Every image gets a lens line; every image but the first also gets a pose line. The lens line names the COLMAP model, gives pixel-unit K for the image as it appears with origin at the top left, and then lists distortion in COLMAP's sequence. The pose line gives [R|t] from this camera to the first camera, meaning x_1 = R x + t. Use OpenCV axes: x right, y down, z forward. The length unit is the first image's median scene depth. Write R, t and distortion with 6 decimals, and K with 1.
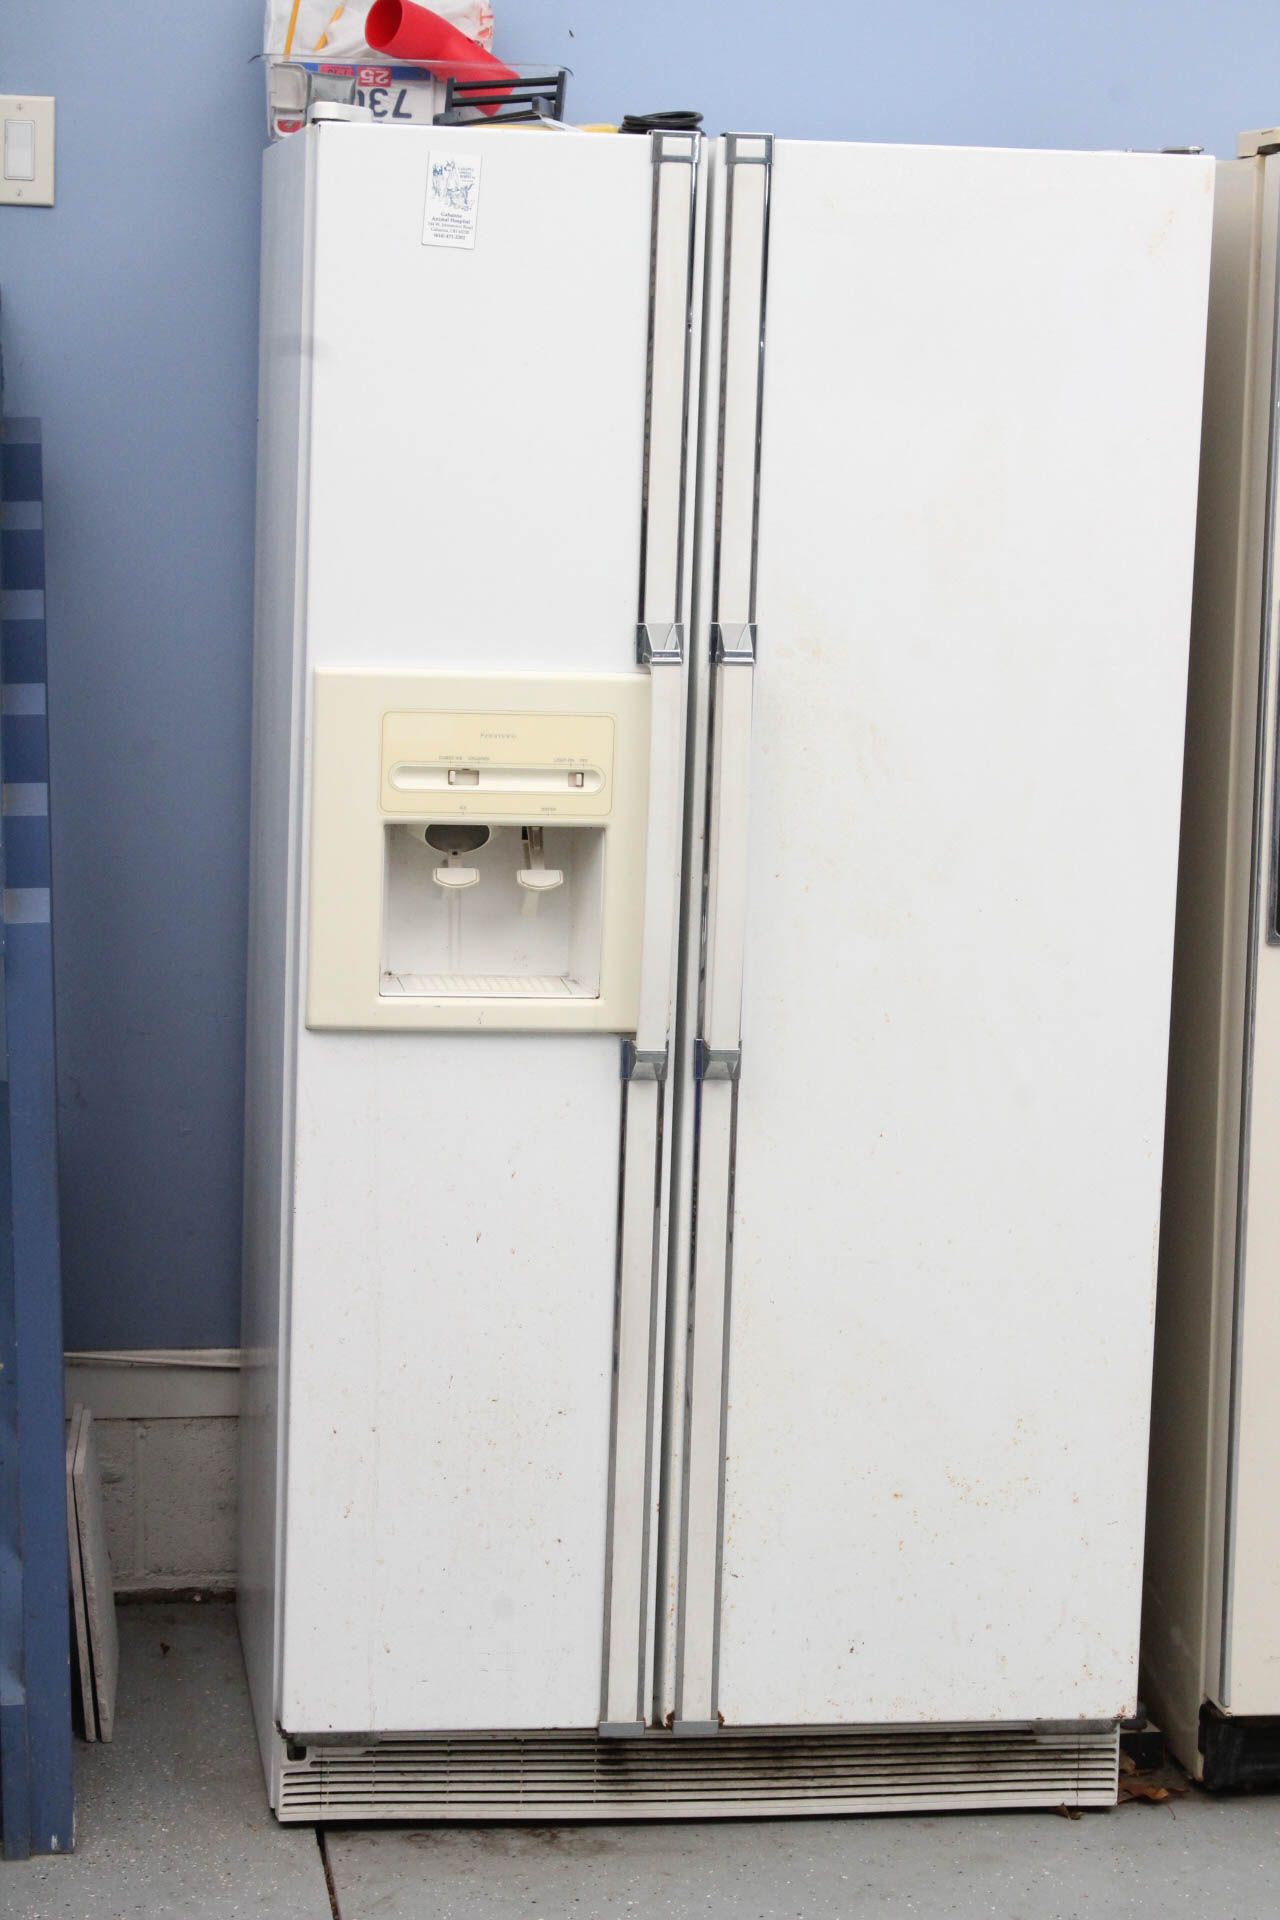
lens RADIAL K [[4034.1, 0, 640.0], [0, 4034.1, 960.0], [0, 0, 1]] dist [0.070520, 0.099842]
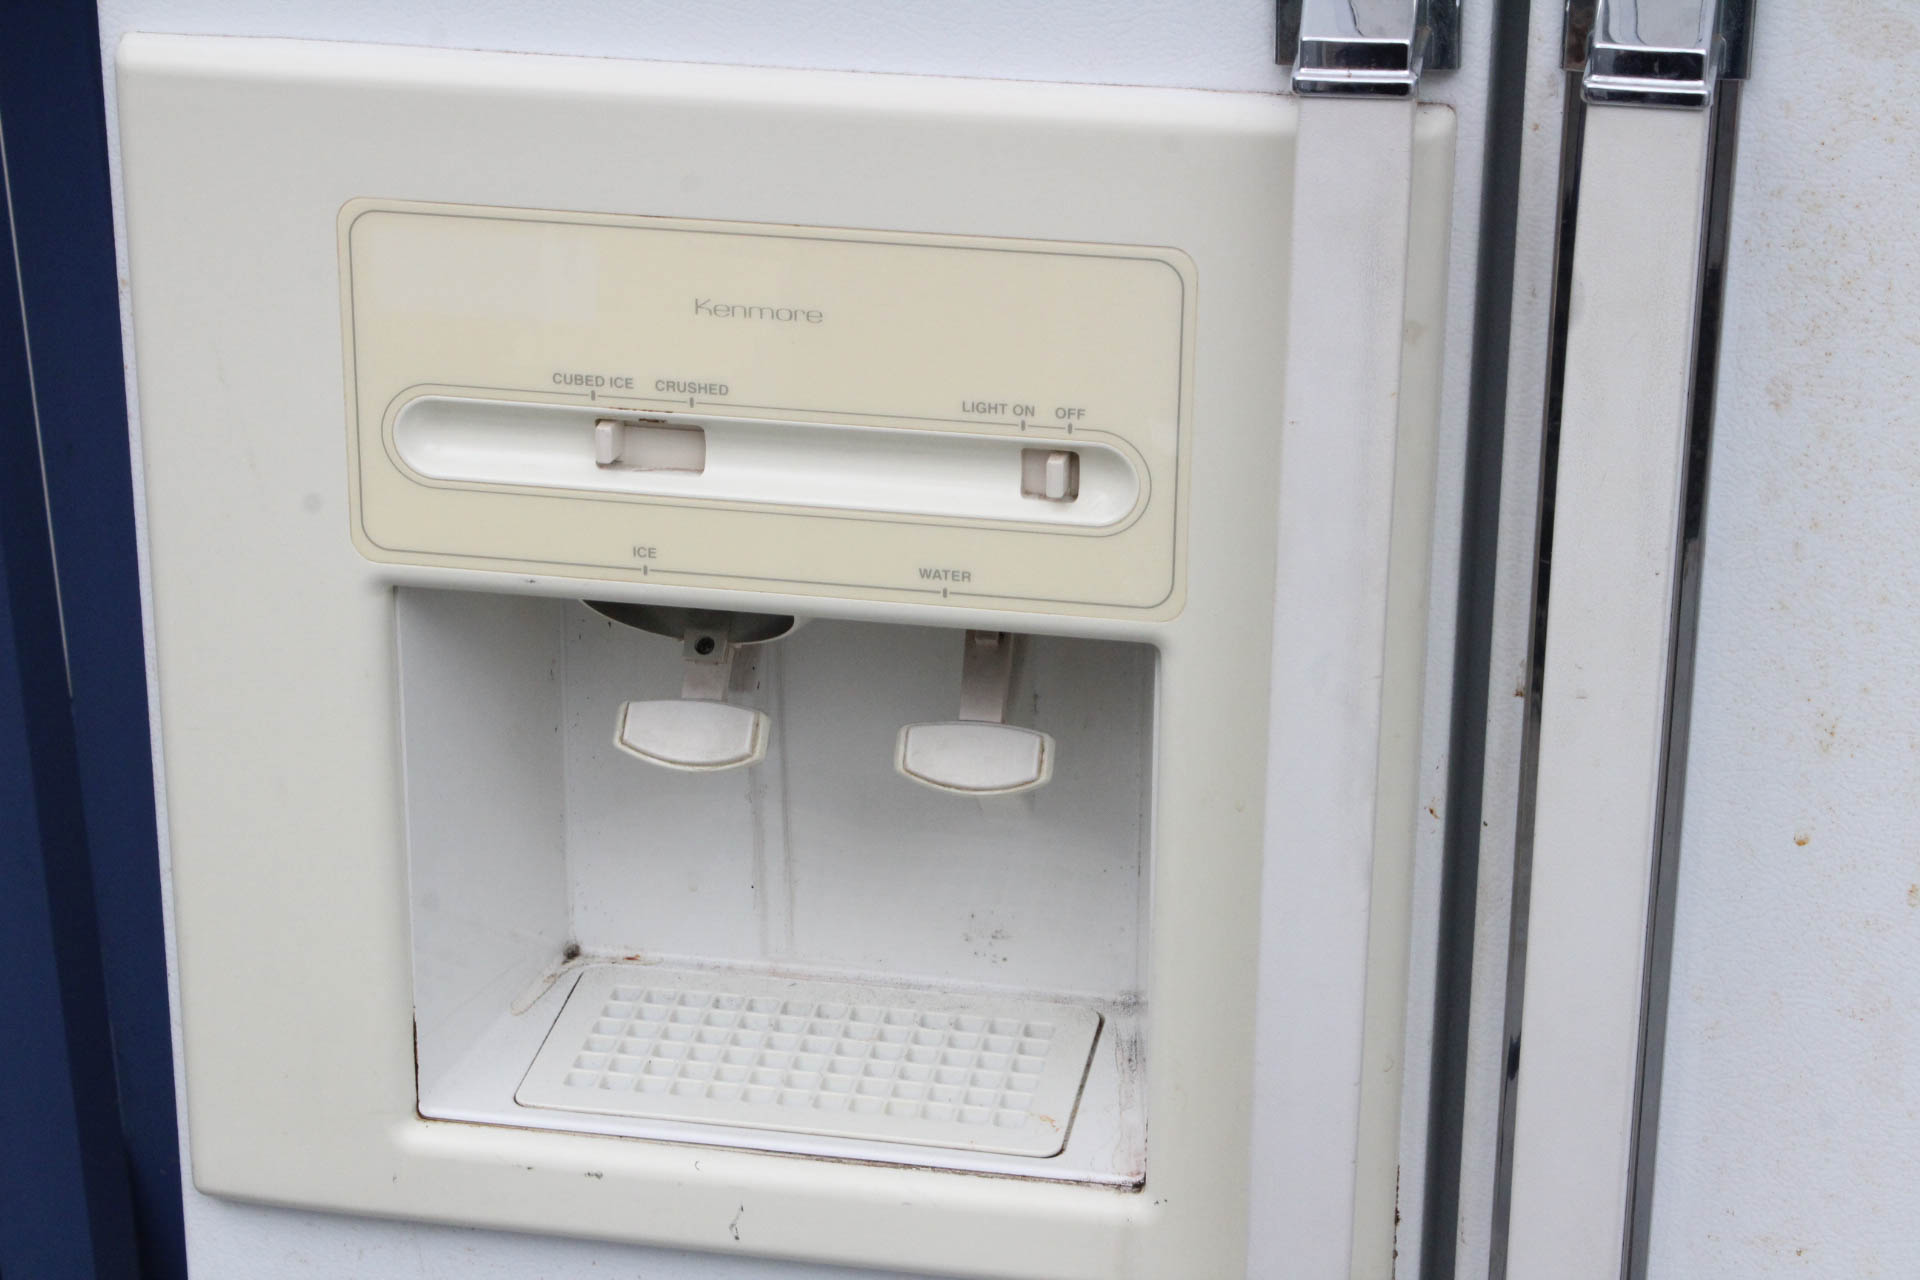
lens RADIAL K [[4051.7, 0, 960.0], [0, 4051.7, 640.0], [0, 0, 1]] dist [0.016989, 0.052978]
pose [[0.942968, 0.100586, -0.317322, 0.063753], [-0.027223, 0.973364, 0.227642, -0.091845], [0.331768, -0.206021, 0.920590, 0.709529]]
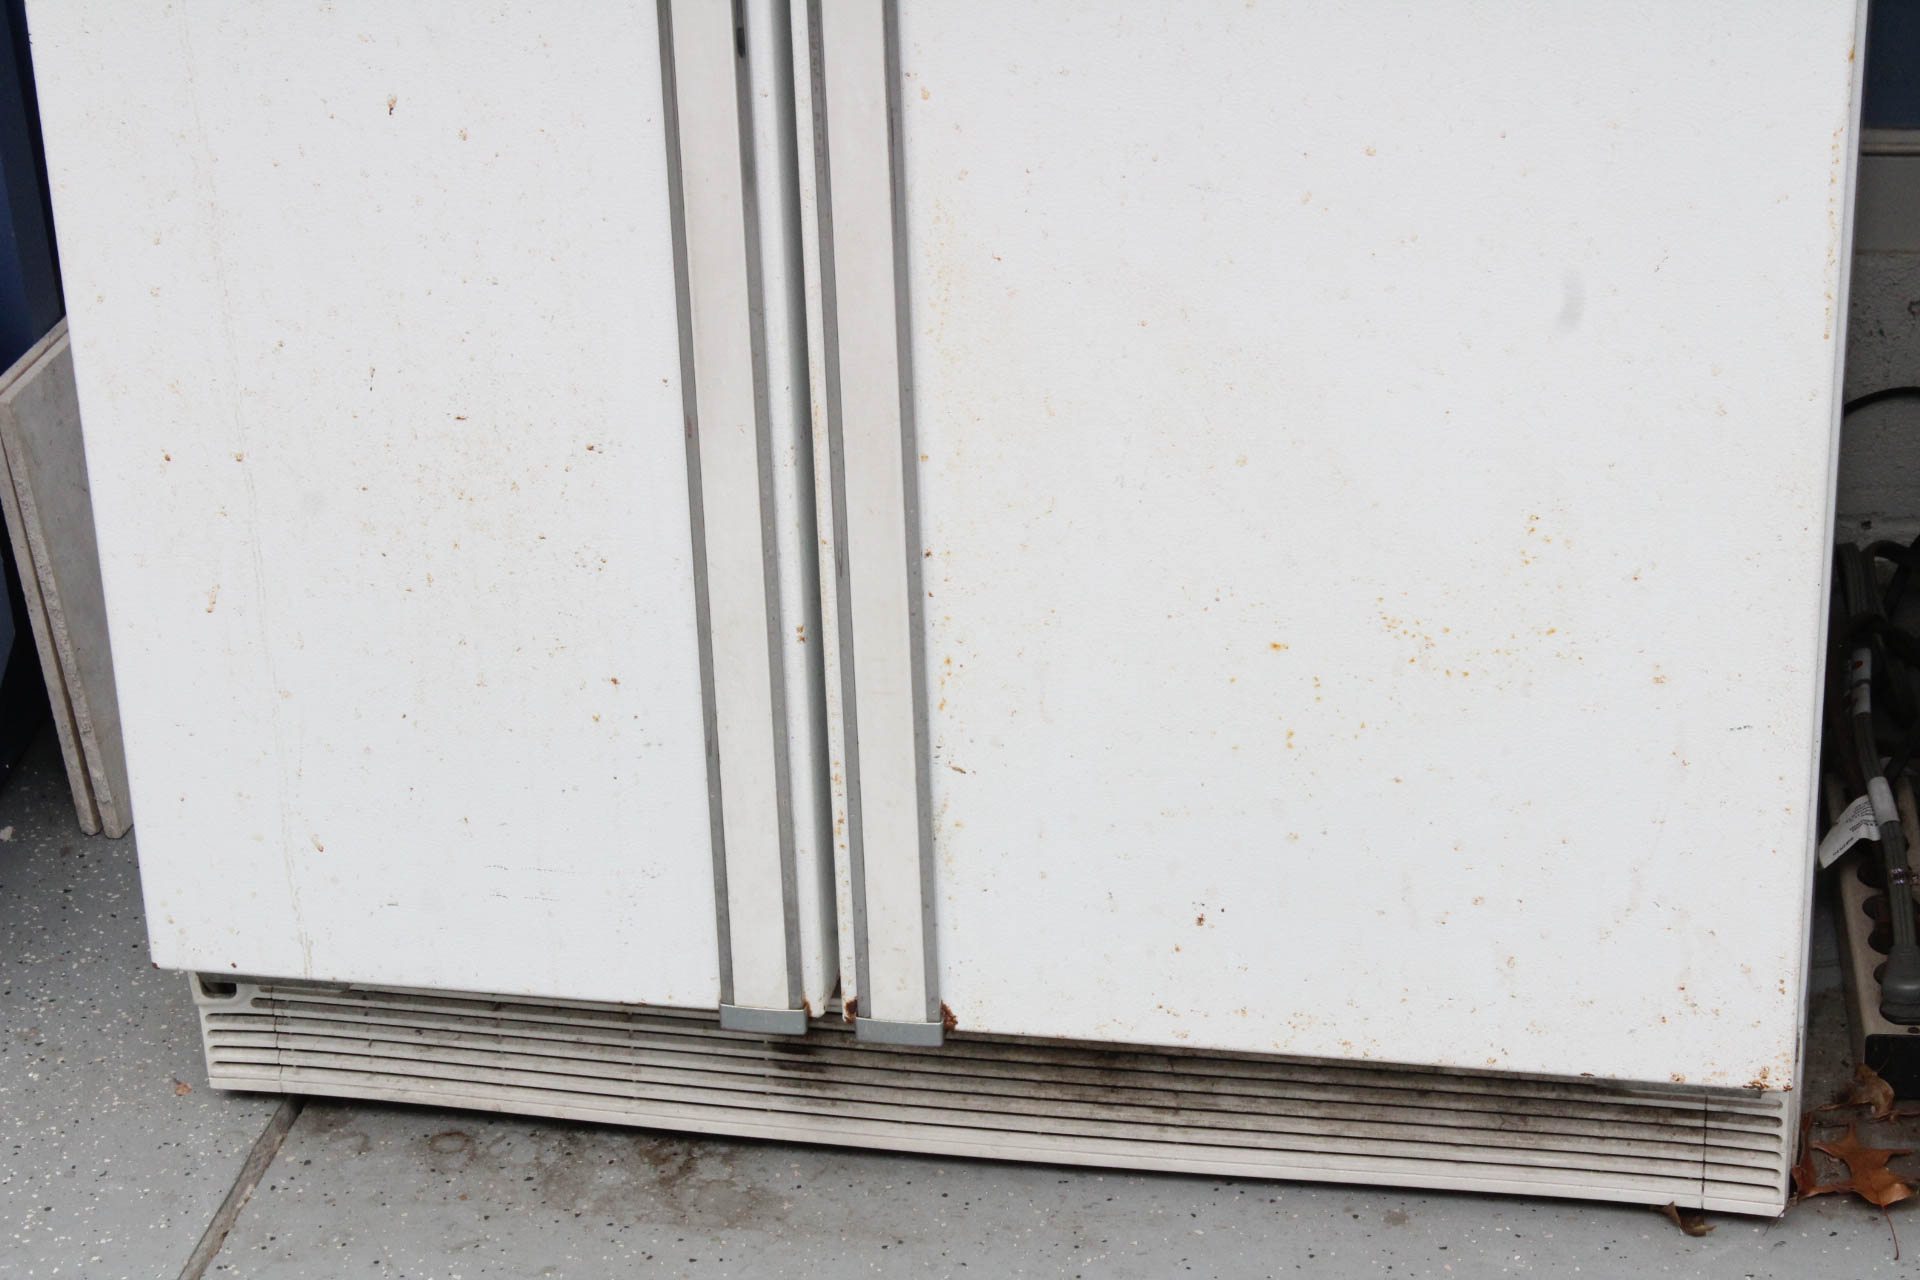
lens RADIAL K [[4524.2, 0, 960.0], [0, 4524.2, 640.0], [0, 0, 1]] dist [0.144826, -0.498773]
pose [[0.942628, 0.093854, -0.320381, 0.202163], [0.014626, 0.947139, 0.320490, -0.044166], [0.333525, -0.306789, 0.891427, 0.497417]]
